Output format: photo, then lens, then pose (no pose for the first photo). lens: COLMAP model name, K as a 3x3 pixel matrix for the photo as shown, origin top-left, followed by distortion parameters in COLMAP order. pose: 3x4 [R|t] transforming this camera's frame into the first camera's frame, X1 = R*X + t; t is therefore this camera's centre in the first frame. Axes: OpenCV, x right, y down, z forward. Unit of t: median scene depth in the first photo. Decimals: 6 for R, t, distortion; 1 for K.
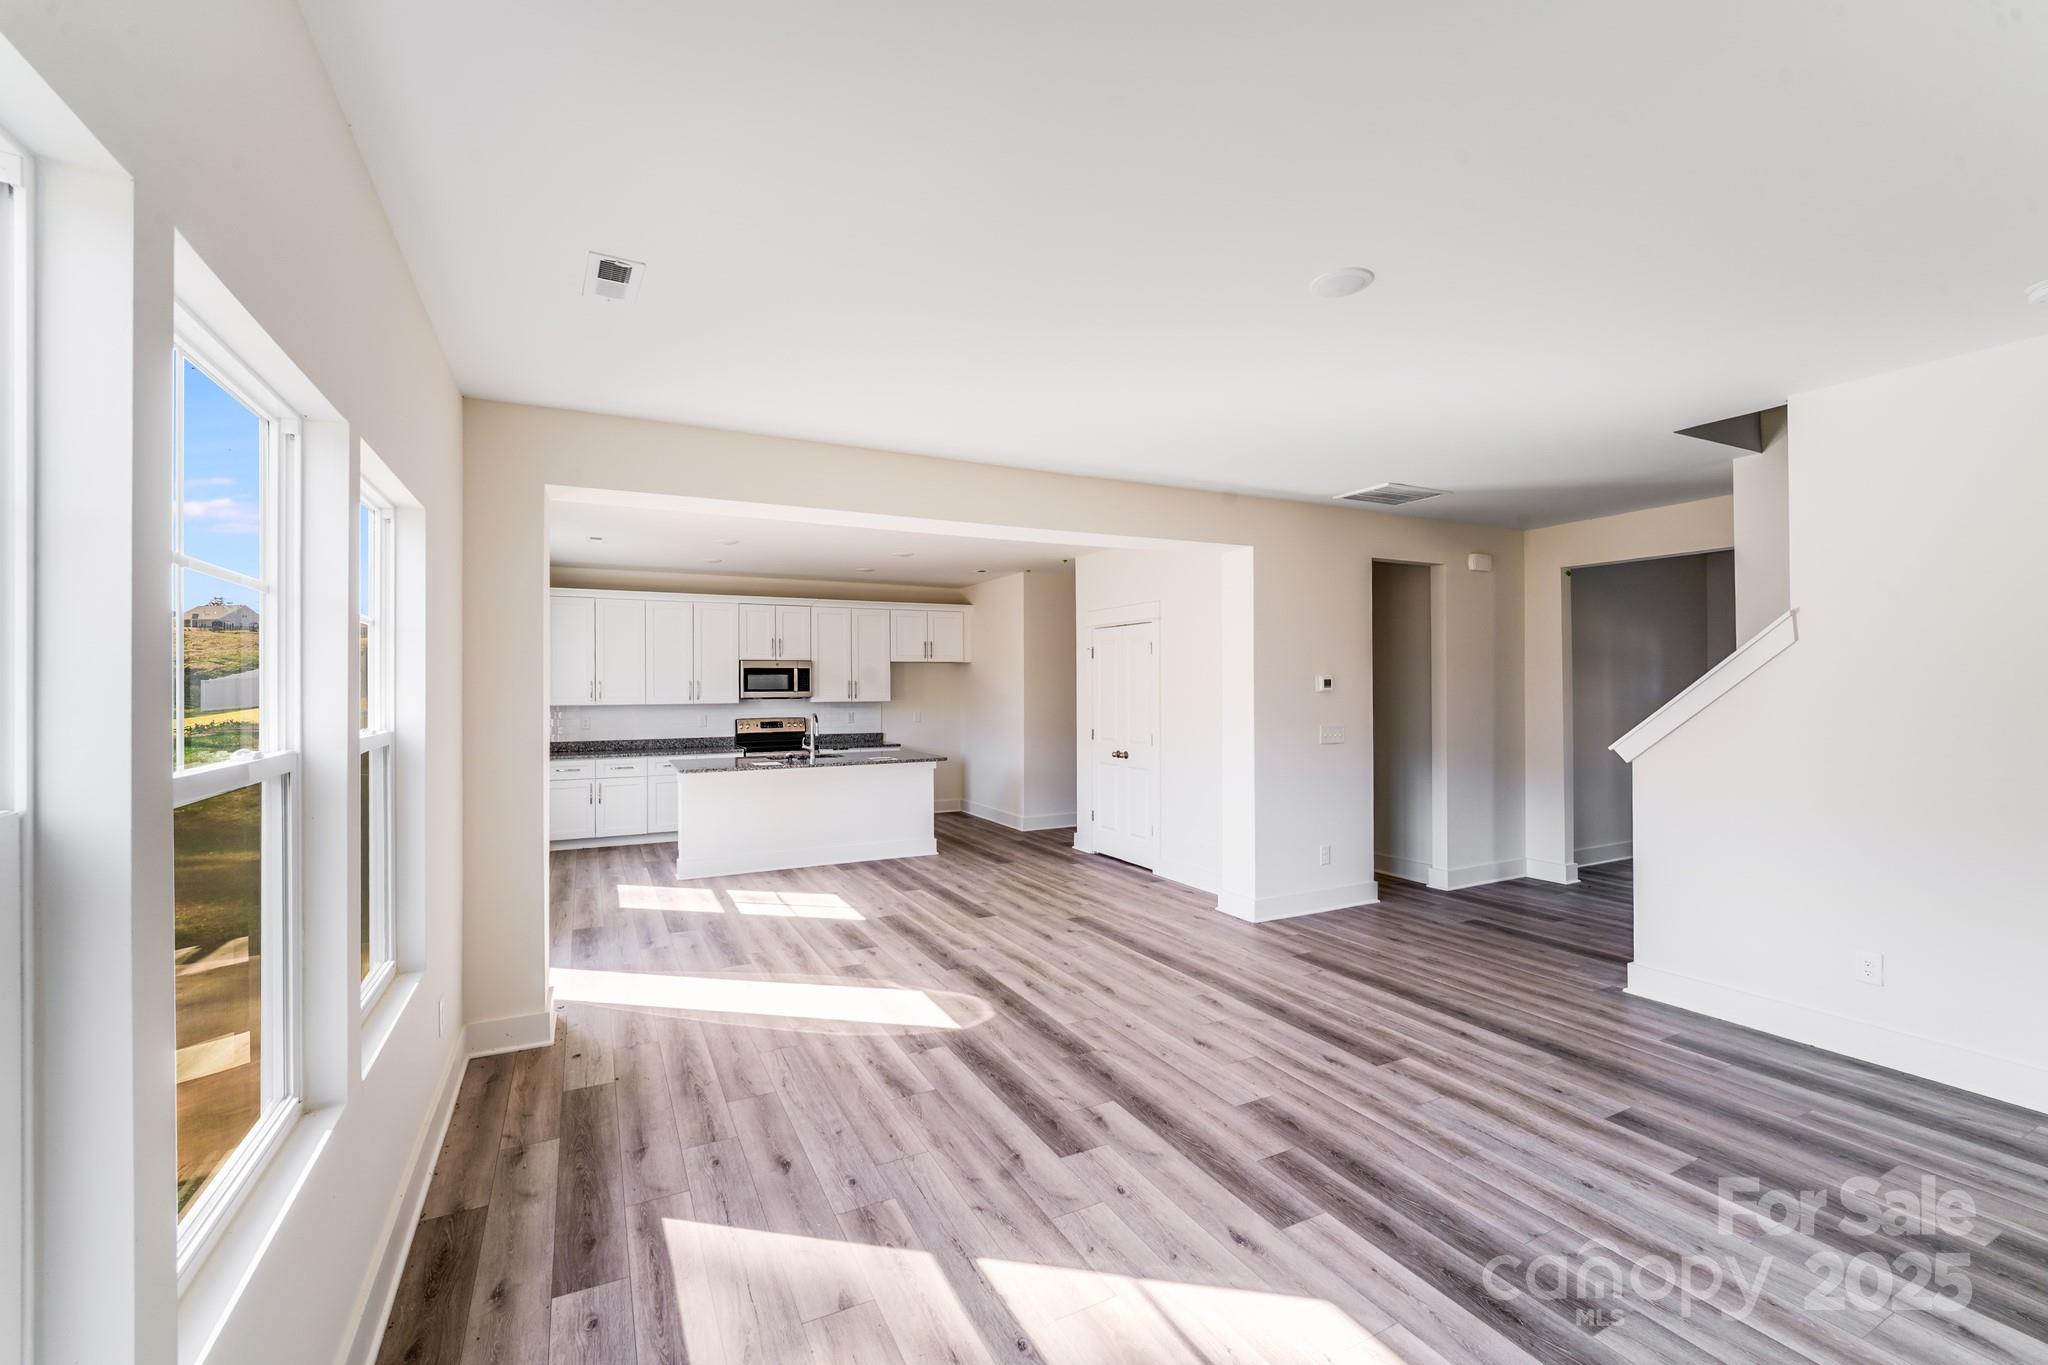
lens RADIAL K [[839.4, 0, 1018.0], [0, 839.4, 686.8], [0, 0, 1]] dist [-0.007122, -0.000372]
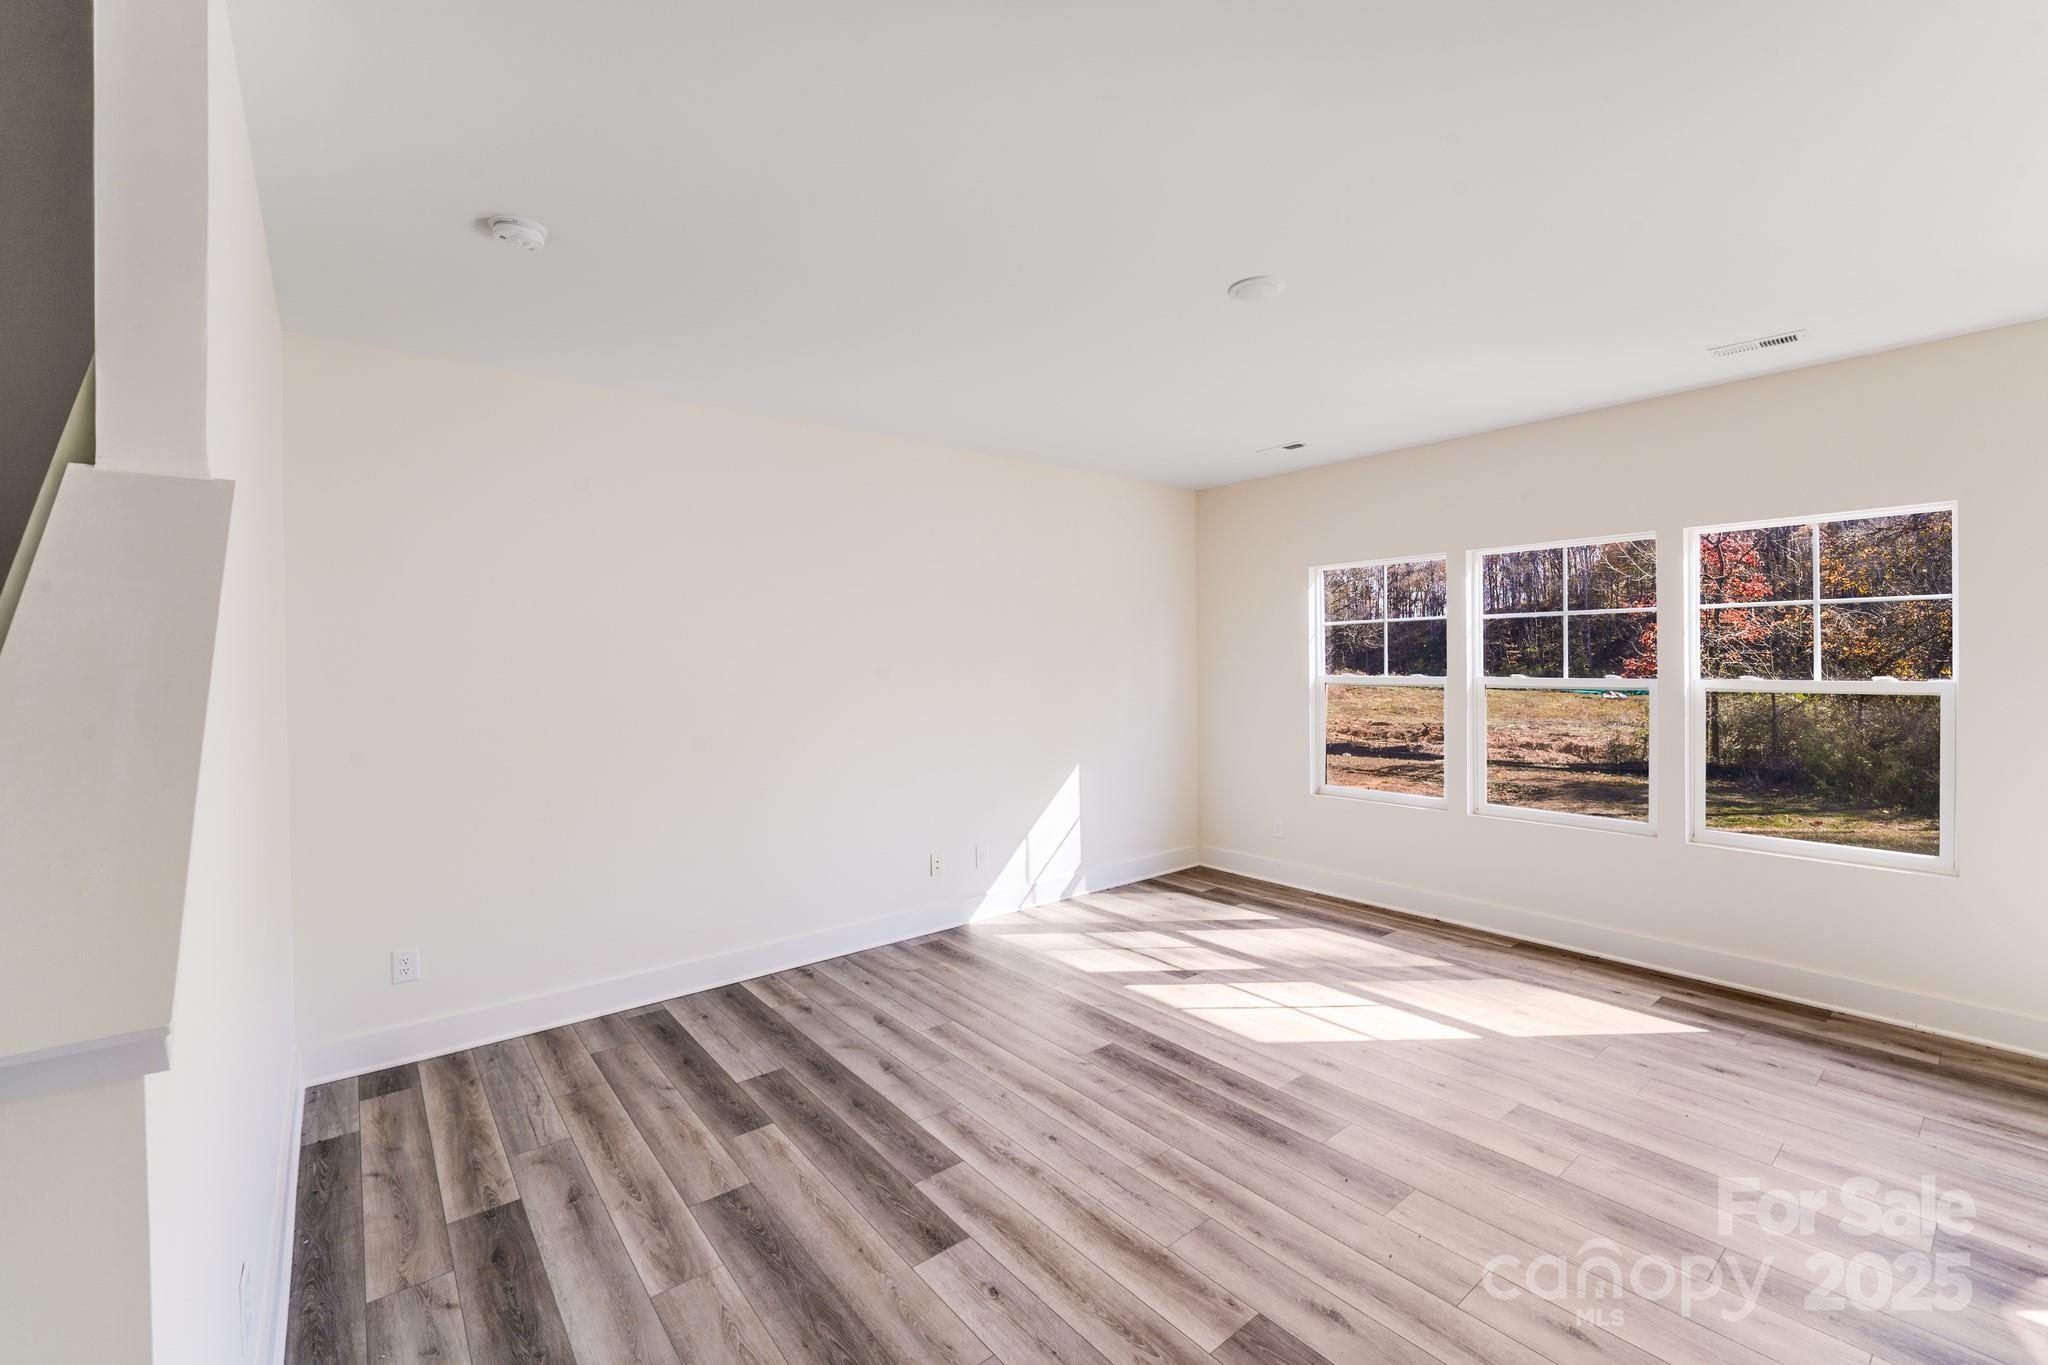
lens RADIAL K [[849.6, 0, 1031.8], [0, 849.6, 675.6], [0, 0, 1]] dist [-0.010129, 0.000129]
pose [[-0.976393, 0.019252, -0.215143, 0.497293], [0.014667, 0.999630, 0.022888, -0.004537], [0.215504, 0.019192, -0.976314, 1.085490]]
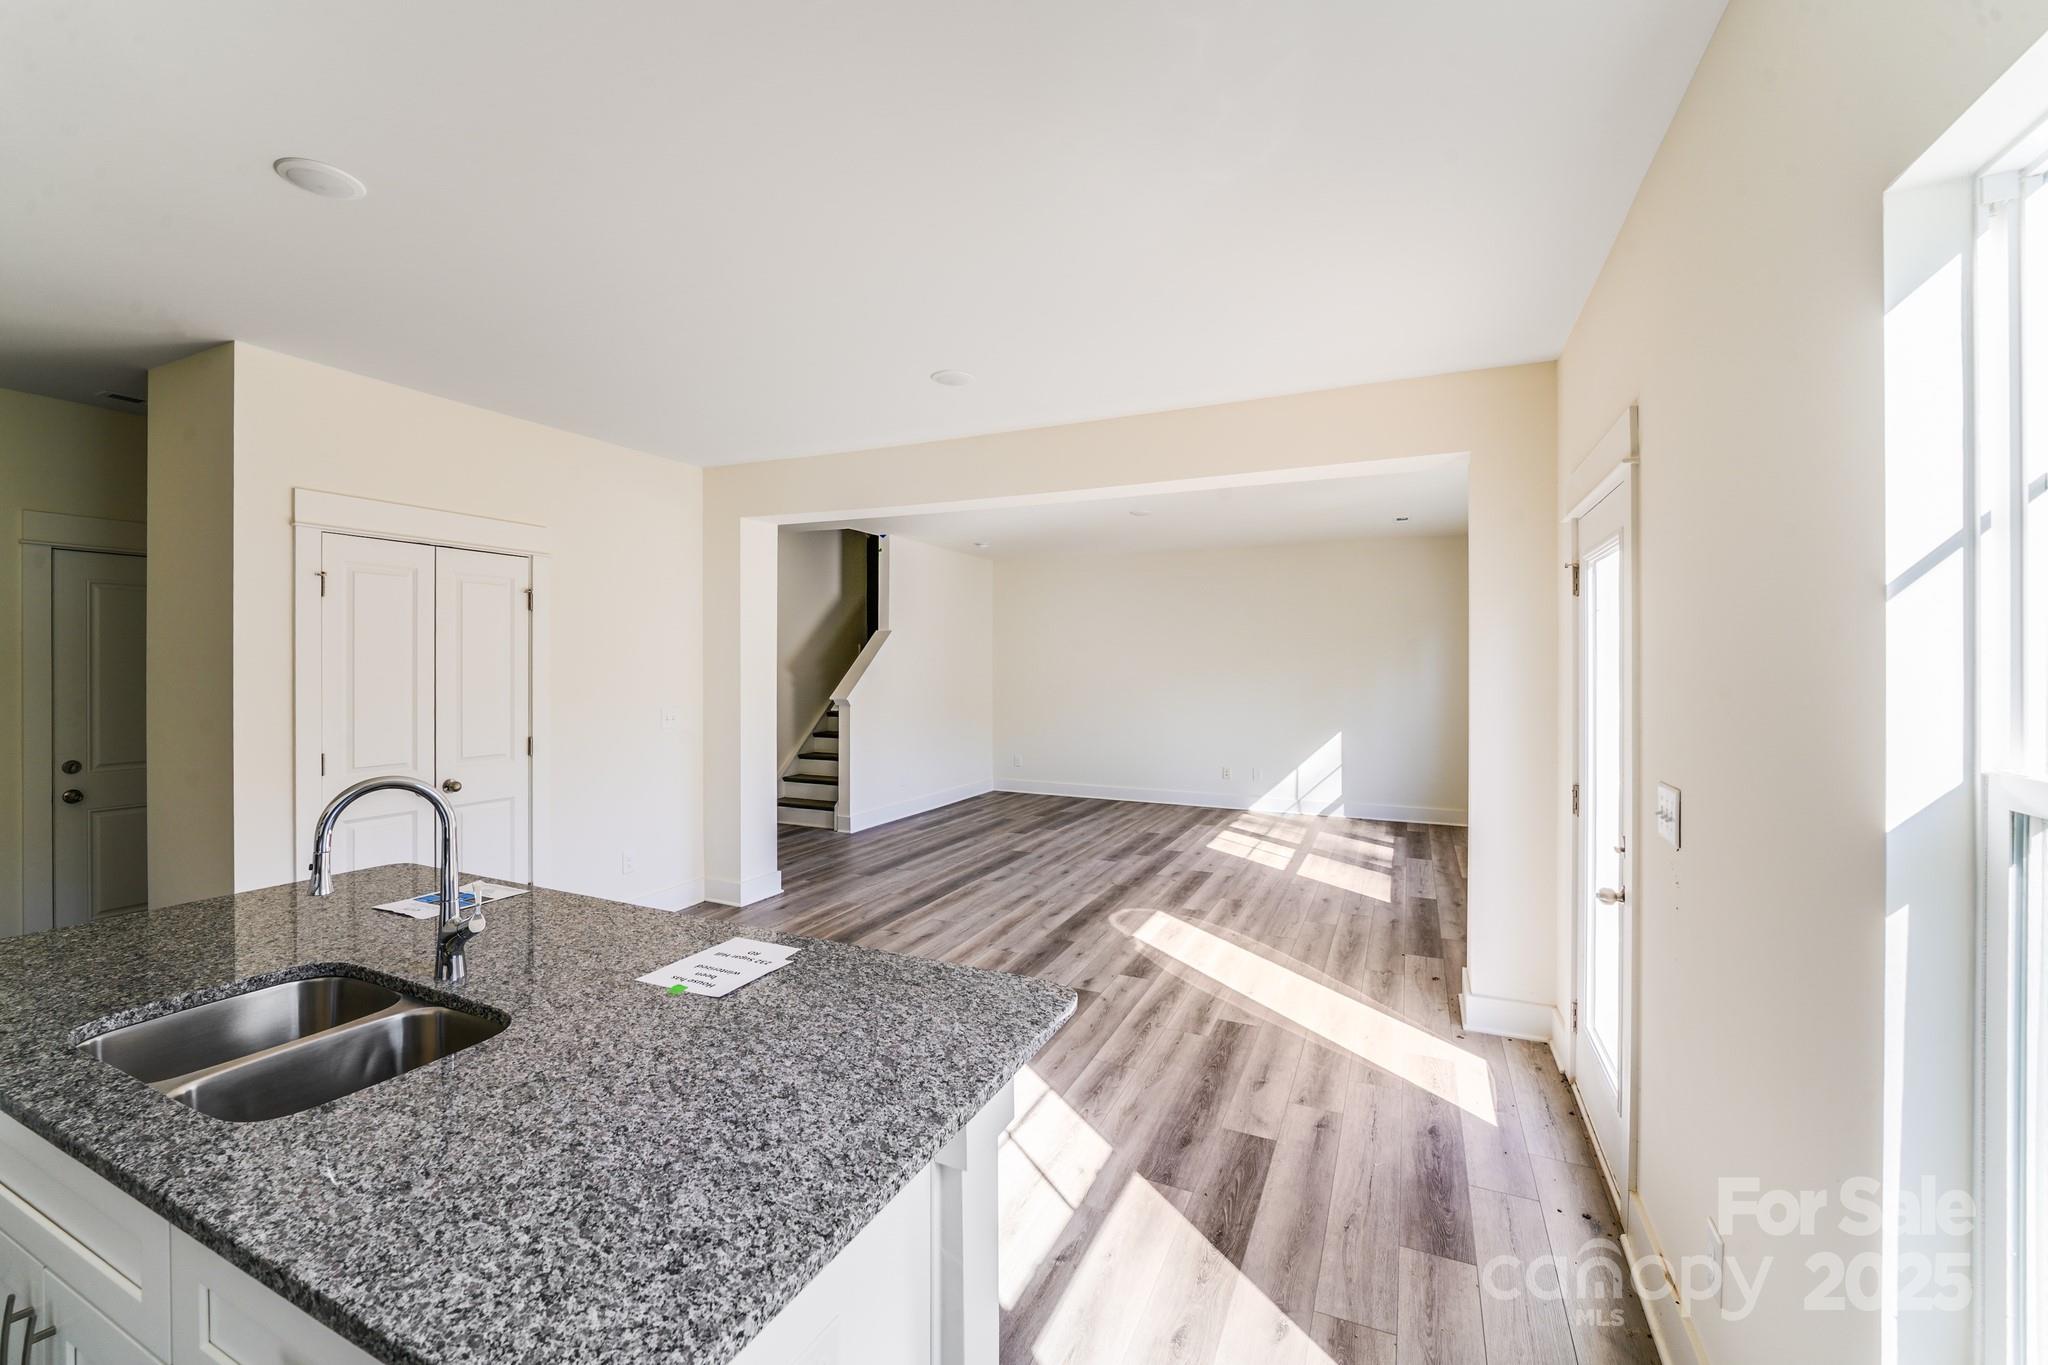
lens RADIAL K [[848.5, 0, 1001.4], [0, 848.5, 661.4], [0, 0, 1]] dist [-0.008086, -0.000099]
pose [[-0.602781, 0.005786, 0.797886, -0.815941], [0.000829, 0.999978, -0.006625, 0.005904], [-0.797906, -0.003332, -0.602772, 1.619436]]
